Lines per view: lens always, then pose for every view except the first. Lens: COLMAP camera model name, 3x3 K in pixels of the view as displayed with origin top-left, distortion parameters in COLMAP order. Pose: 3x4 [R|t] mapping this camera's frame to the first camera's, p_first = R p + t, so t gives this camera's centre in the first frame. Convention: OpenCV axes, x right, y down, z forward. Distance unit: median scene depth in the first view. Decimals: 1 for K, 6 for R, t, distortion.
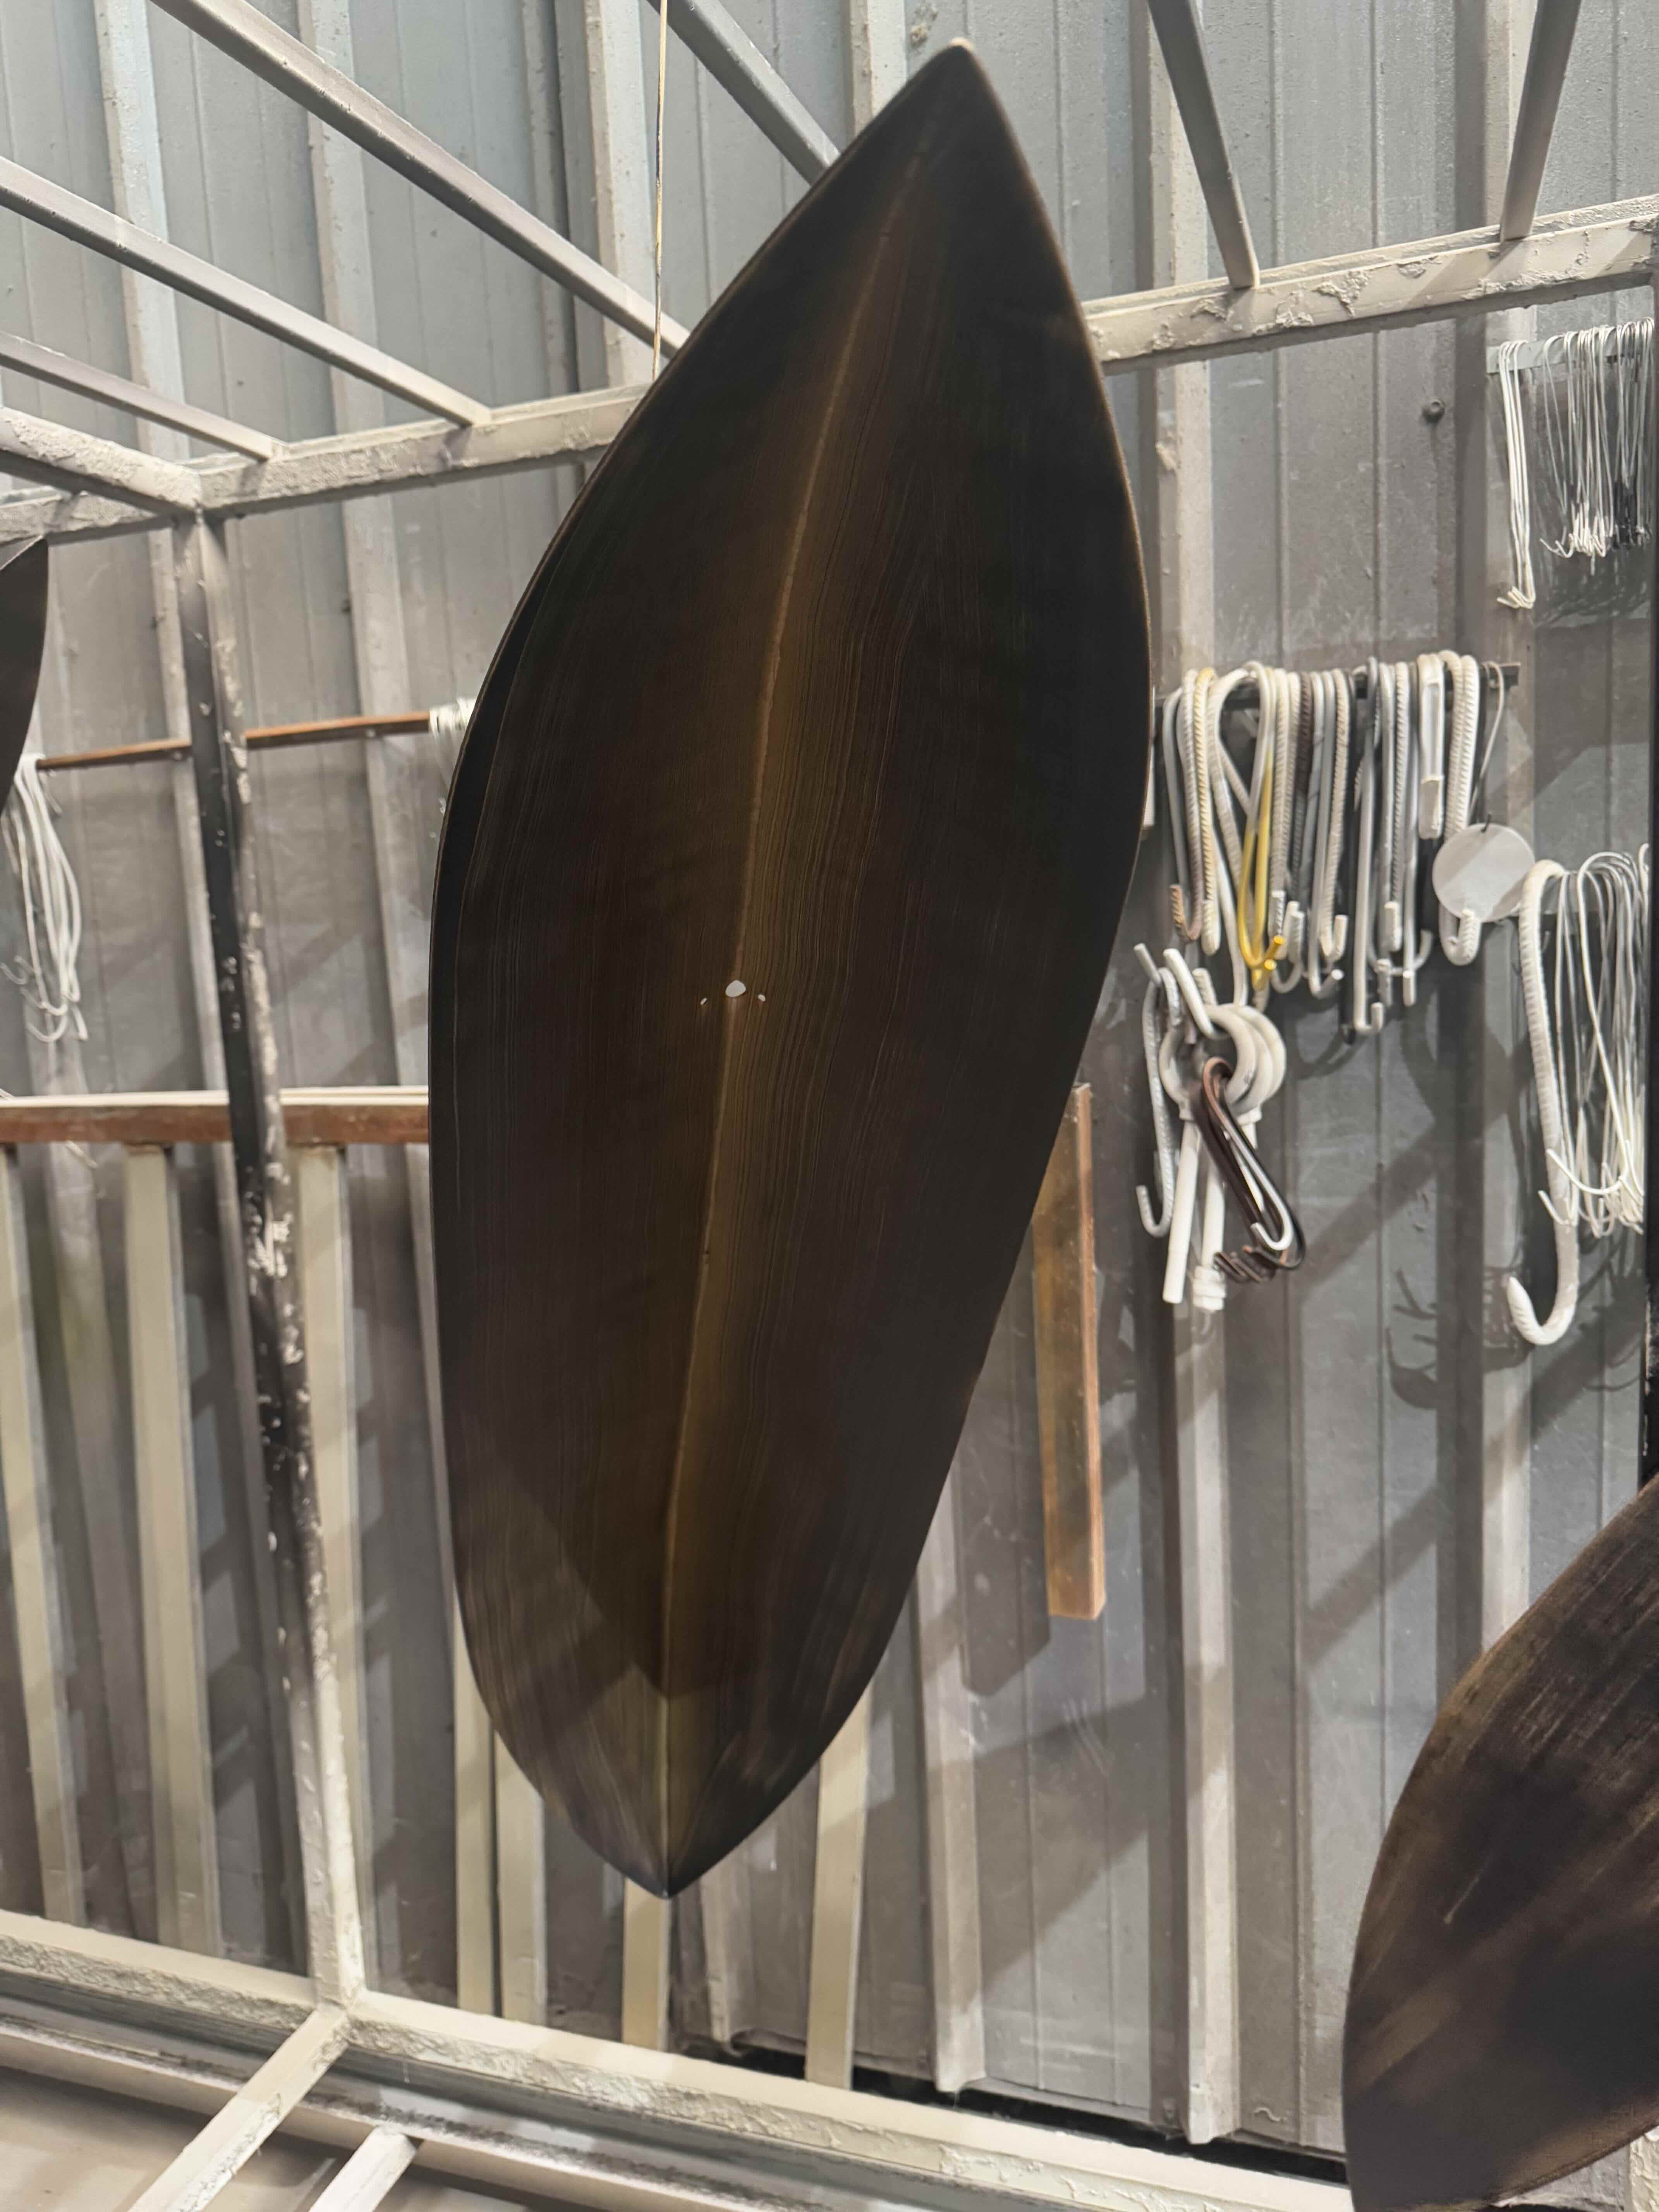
lens RADIAL K [[1629.8, 0, 829.5], [0, 1629.8, 1106.0], [0, 0, 1]] dist [-0.007536, -0.003356]
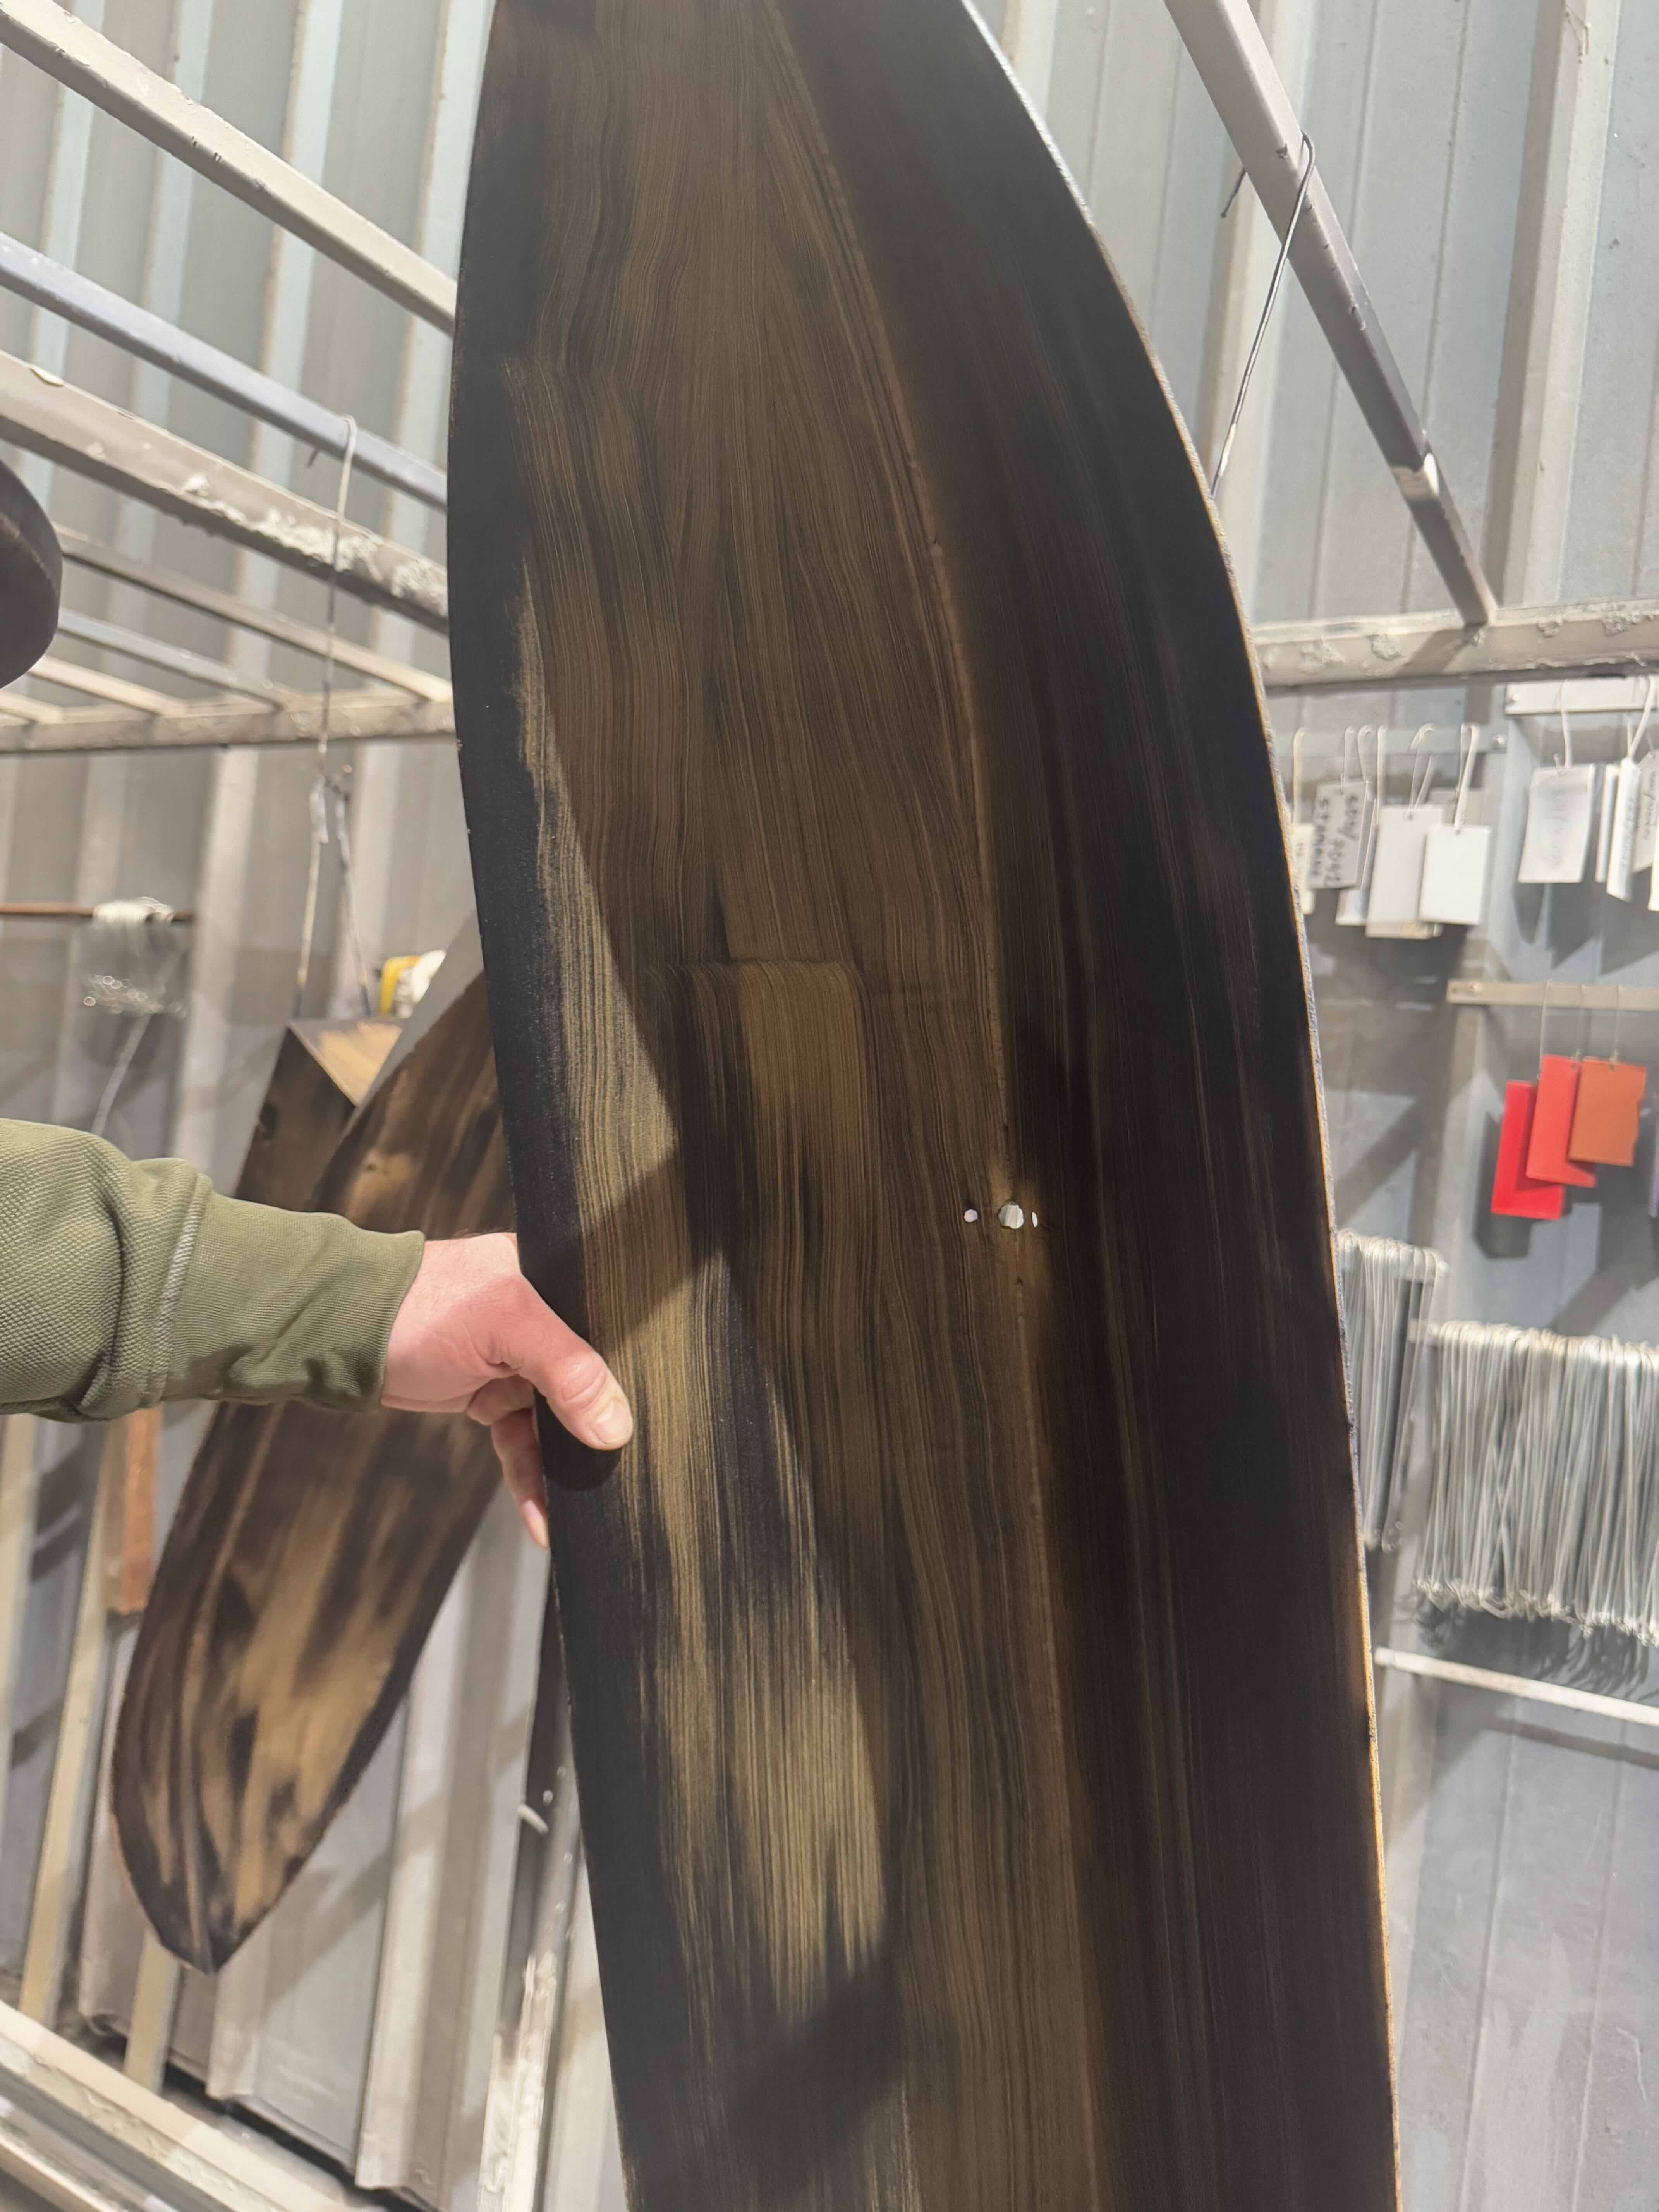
lens RADIAL K [[1629.8, 0, 829.5], [0, 1629.8, 1106.0], [0, 0, 1]] dist [-0.007536, -0.003356]
pose [[0.969254, 0.151079, -0.194220, 0.695267], [-0.177143, 0.976263, -0.124623, -0.029575], [0.170782, 0.155196, 0.973010, -0.198018]]
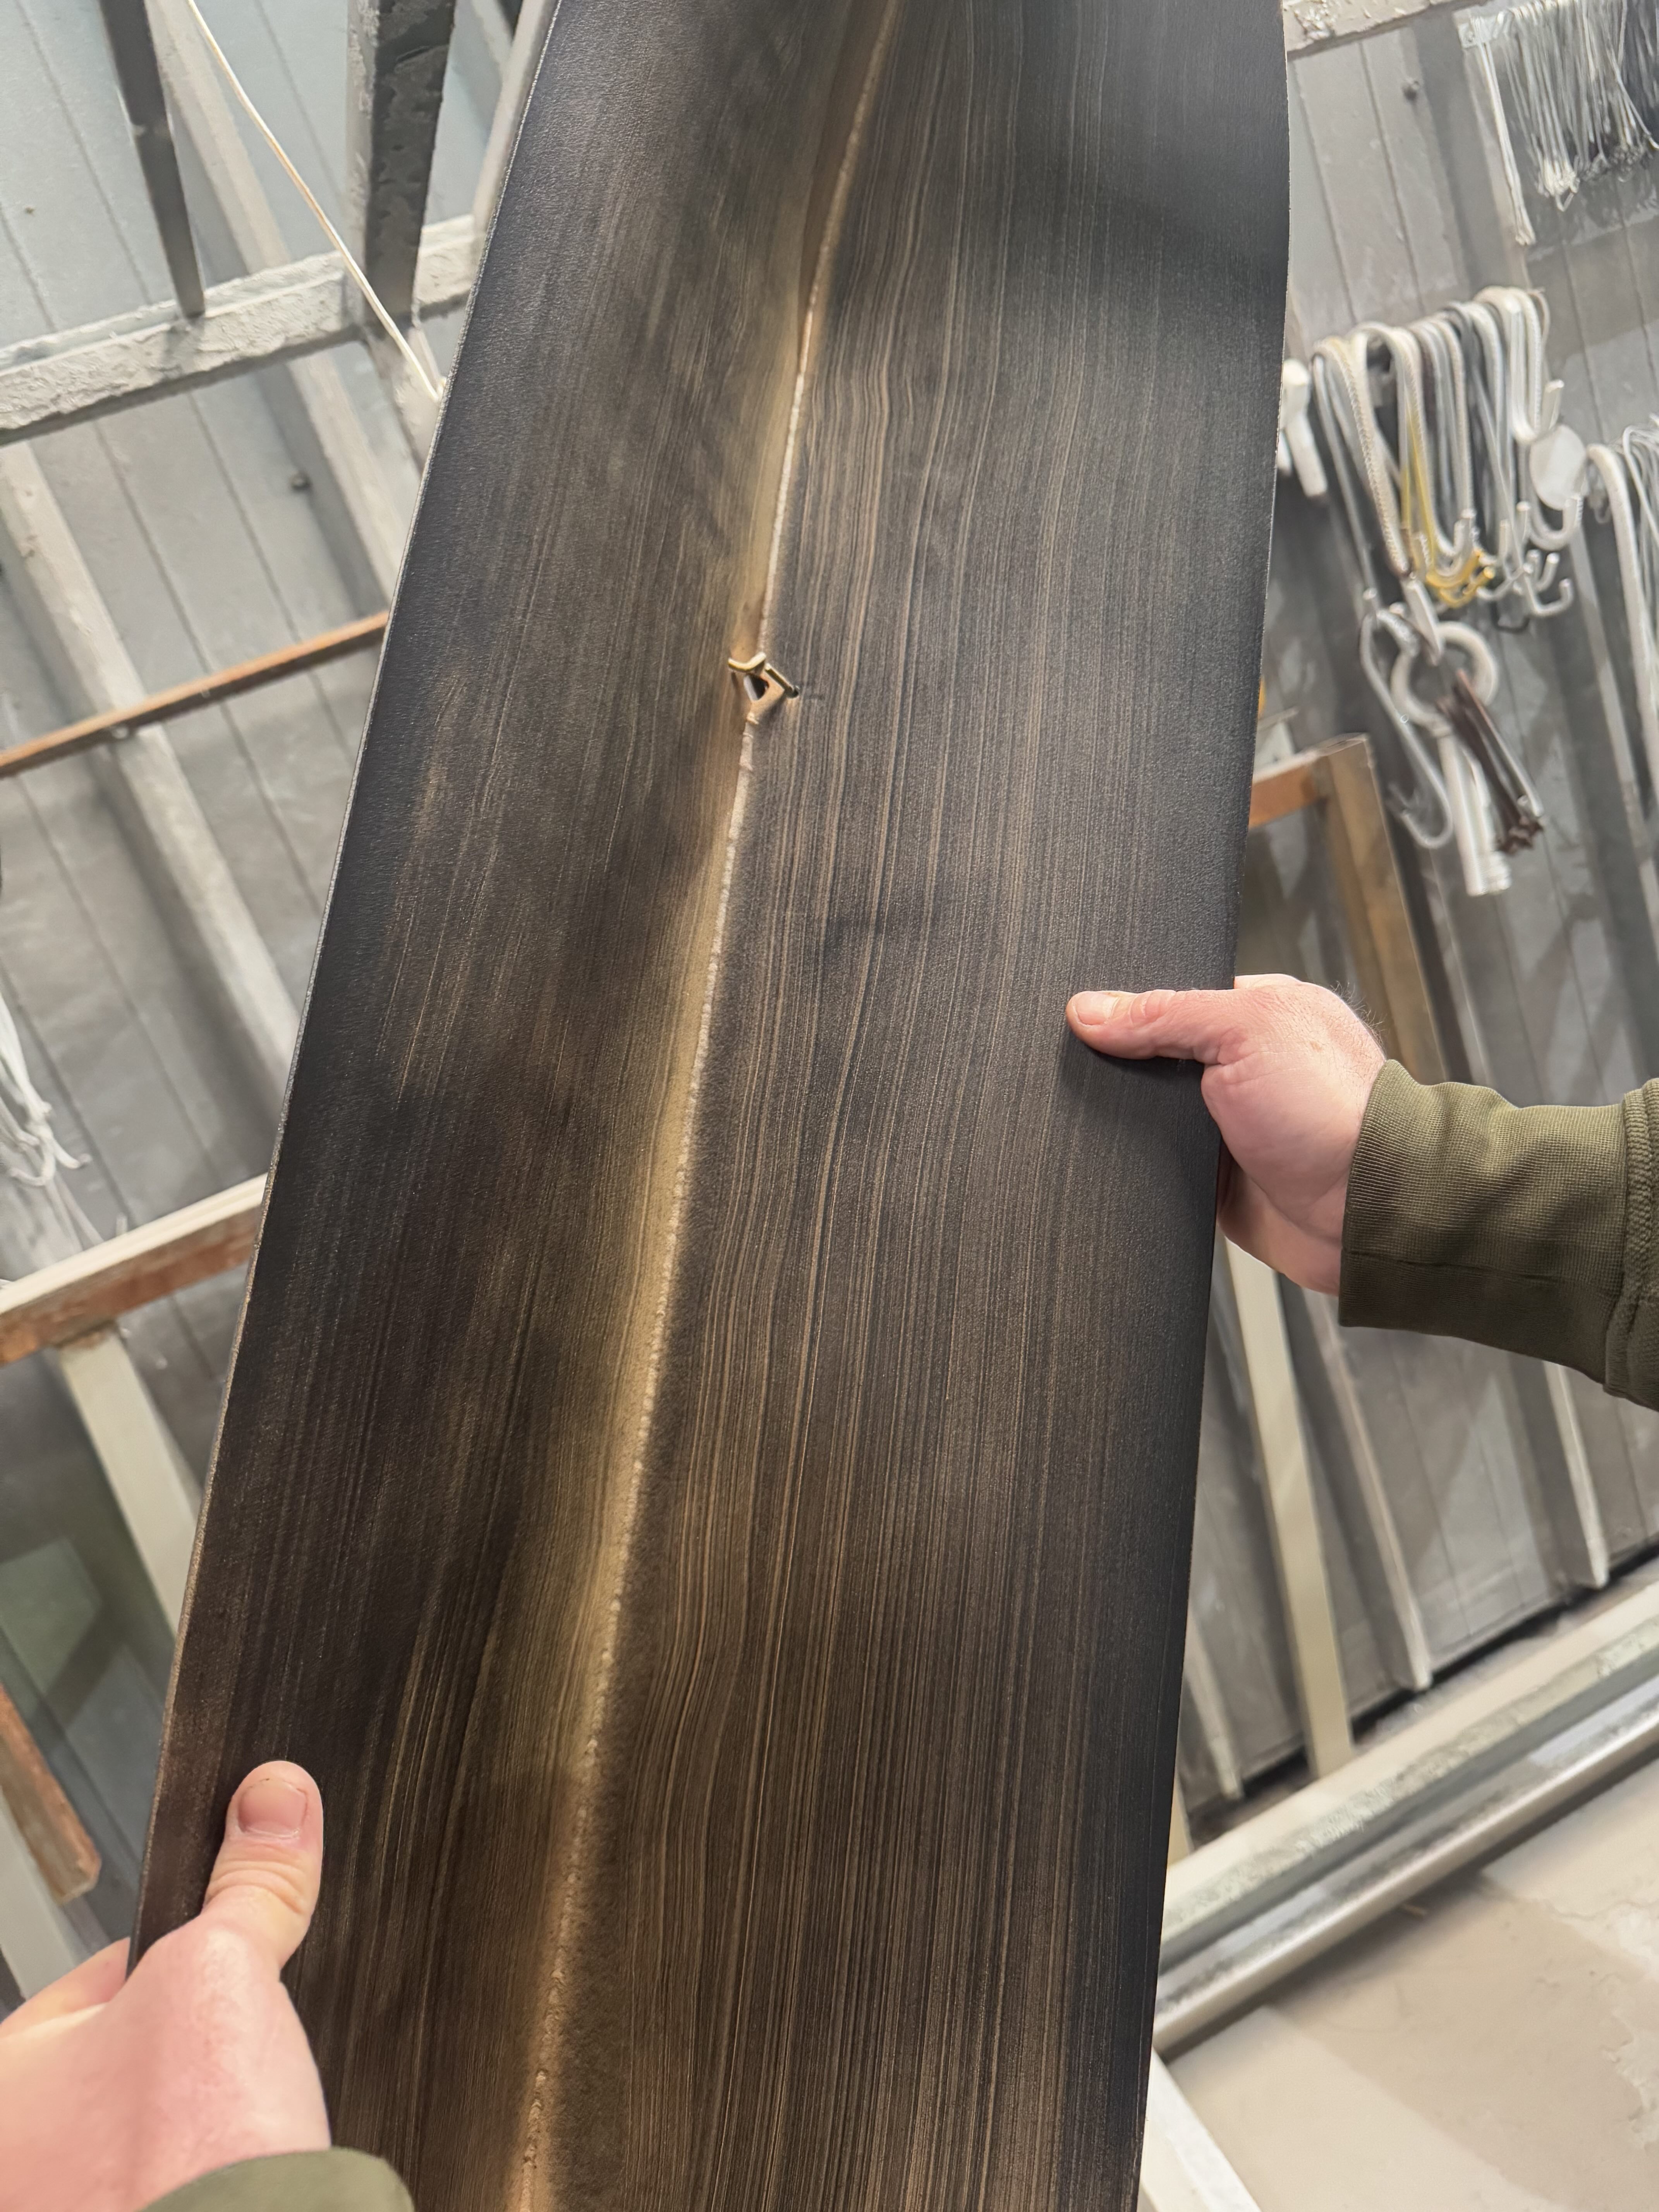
lens RADIAL K [[1650.0, 0, 829.5], [0, 1650.0, 1106.0], [0, 0, 1]] dist [-0.003522, -0.000225]
pose [[0.758339, -0.370507, 0.536327, -0.759763], [0.360670, 0.923836, 0.128237, -0.049657], [-0.542991, 0.096190, 0.834212, 0.277714]]
